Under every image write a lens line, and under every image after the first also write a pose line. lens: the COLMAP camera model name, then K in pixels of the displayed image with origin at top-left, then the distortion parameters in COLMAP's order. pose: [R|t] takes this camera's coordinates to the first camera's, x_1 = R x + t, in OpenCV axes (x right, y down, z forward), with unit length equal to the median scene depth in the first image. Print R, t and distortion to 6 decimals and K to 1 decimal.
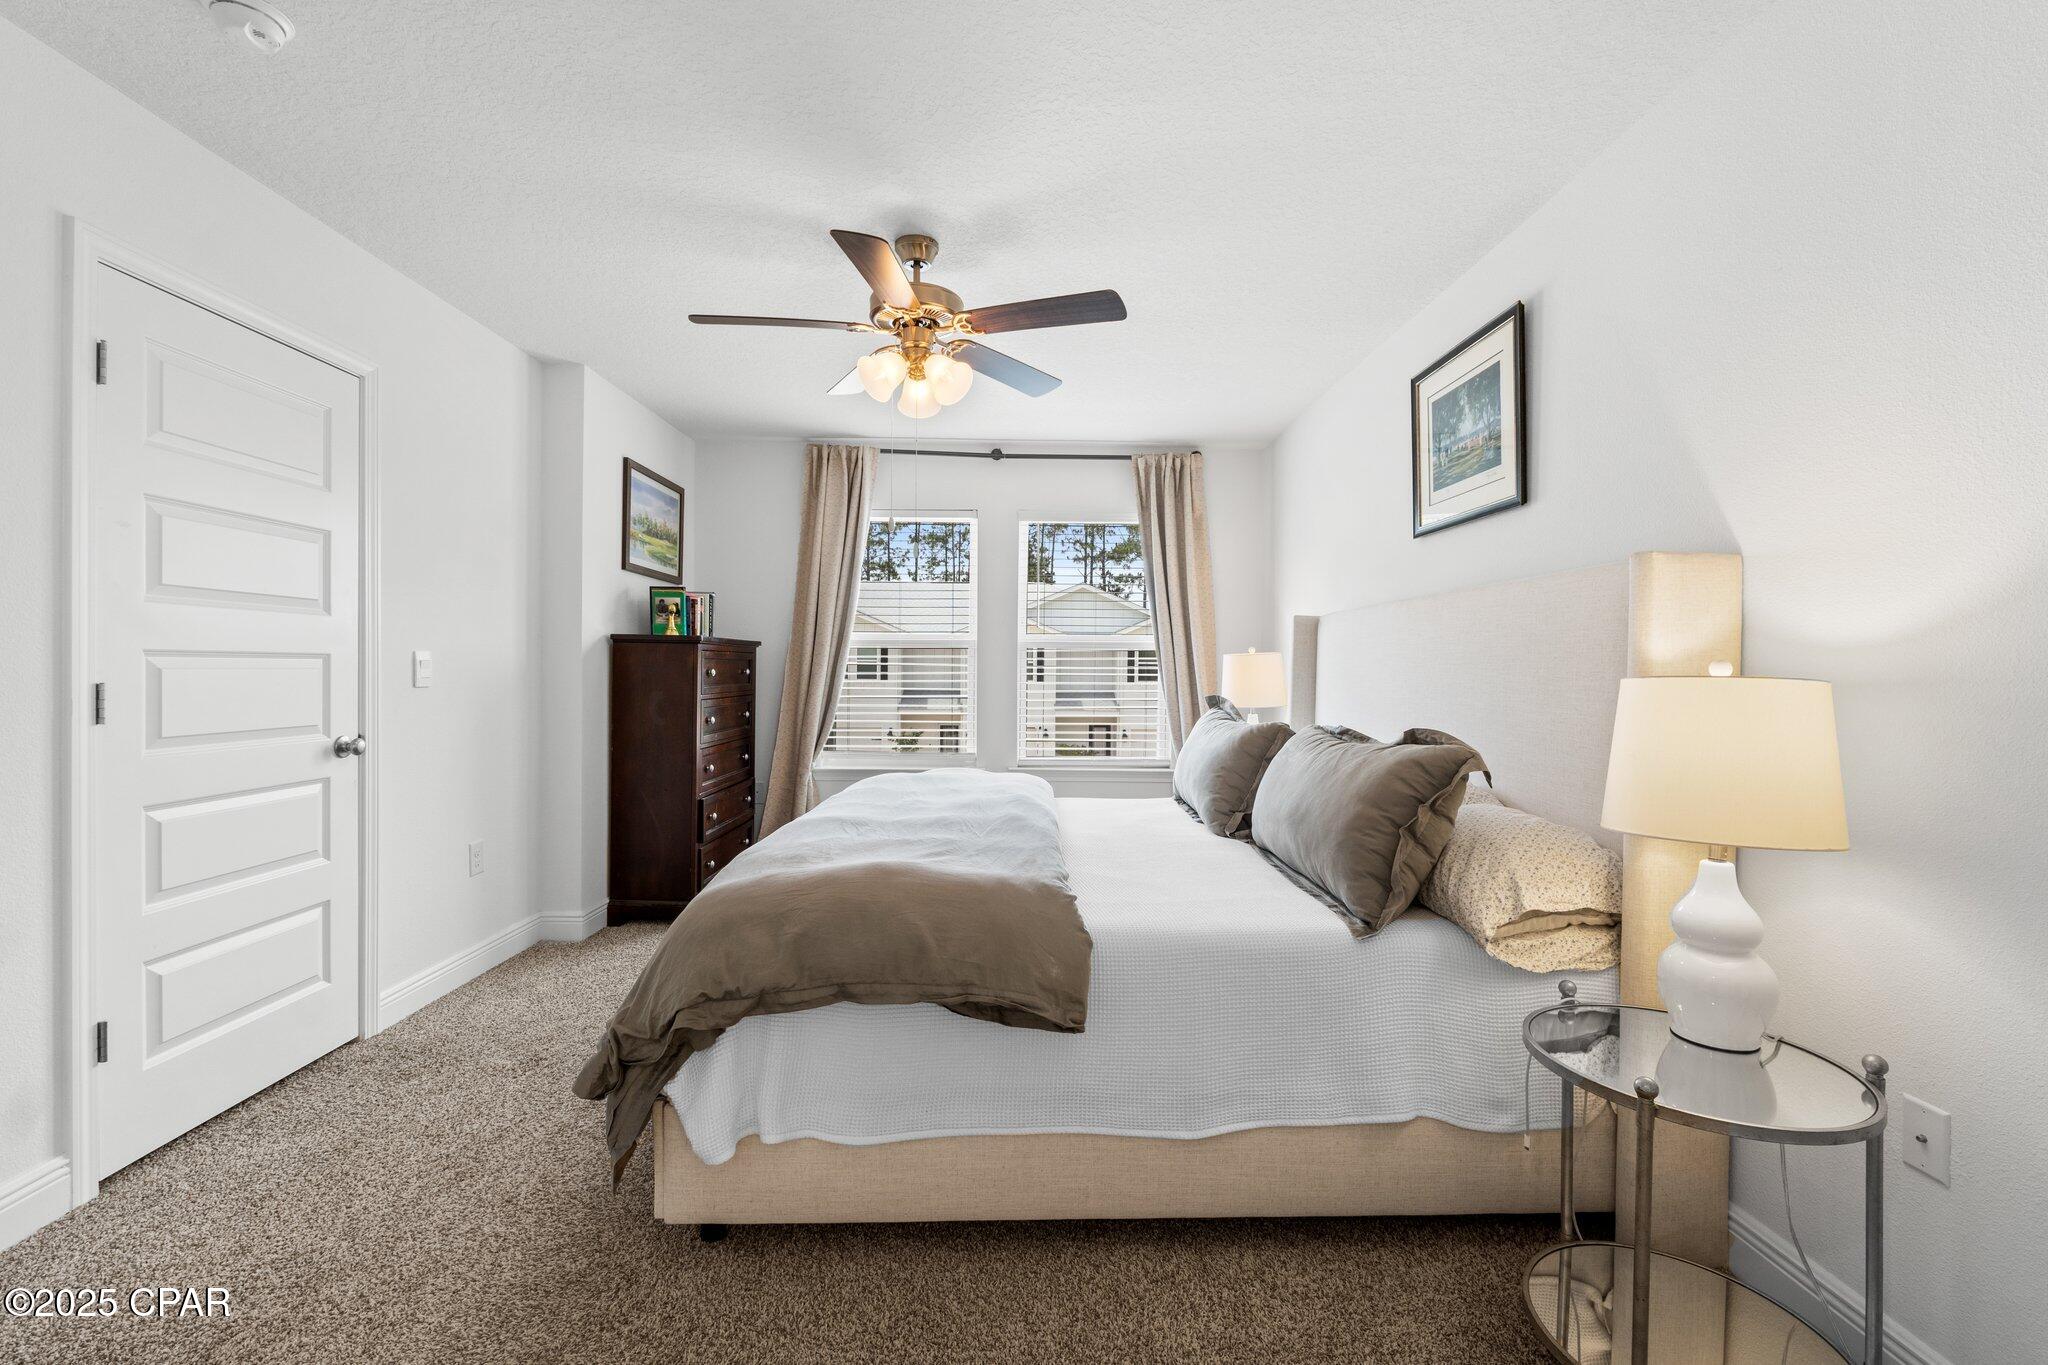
lens RADIAL K [[852.0, 0, 1024.2], [0, 852.0, 676.2], [0, 0, 1]] dist [-0.010439, 0.000326]
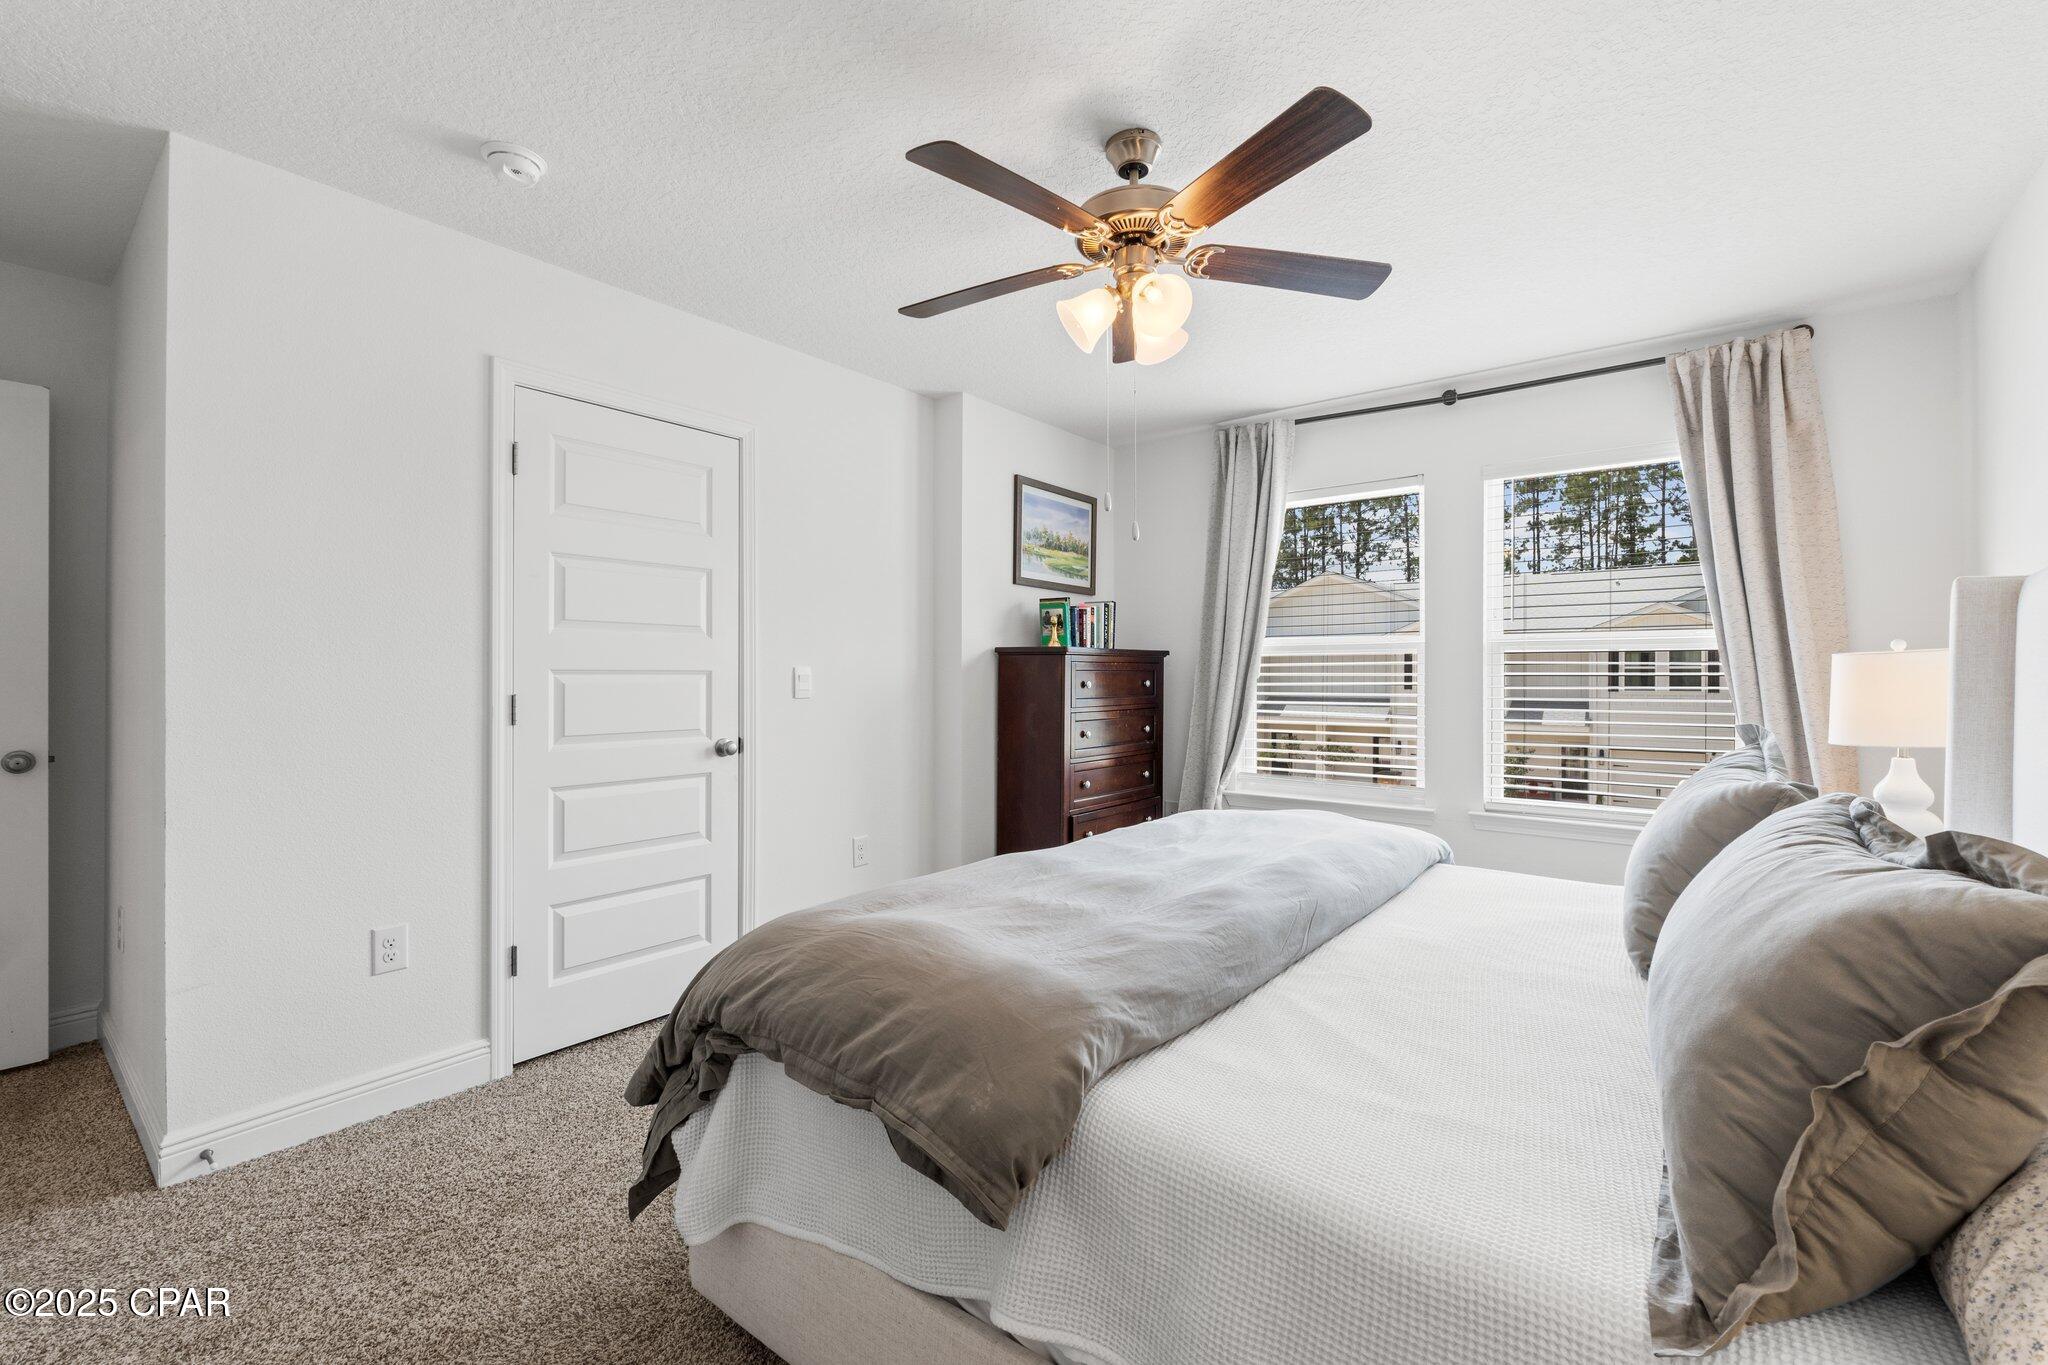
lens RADIAL K [[852.0, 0, 1024.2], [0, 852.0, 676.2], [0, 0, 1]] dist [-0.010439, 0.000326]
pose [[0.775513, -0.006421, -0.631299, 0.184120], [-0.000114, 0.999947, -0.010310, -0.003651], [0.631332, 0.008068, 0.775471, 0.209209]]
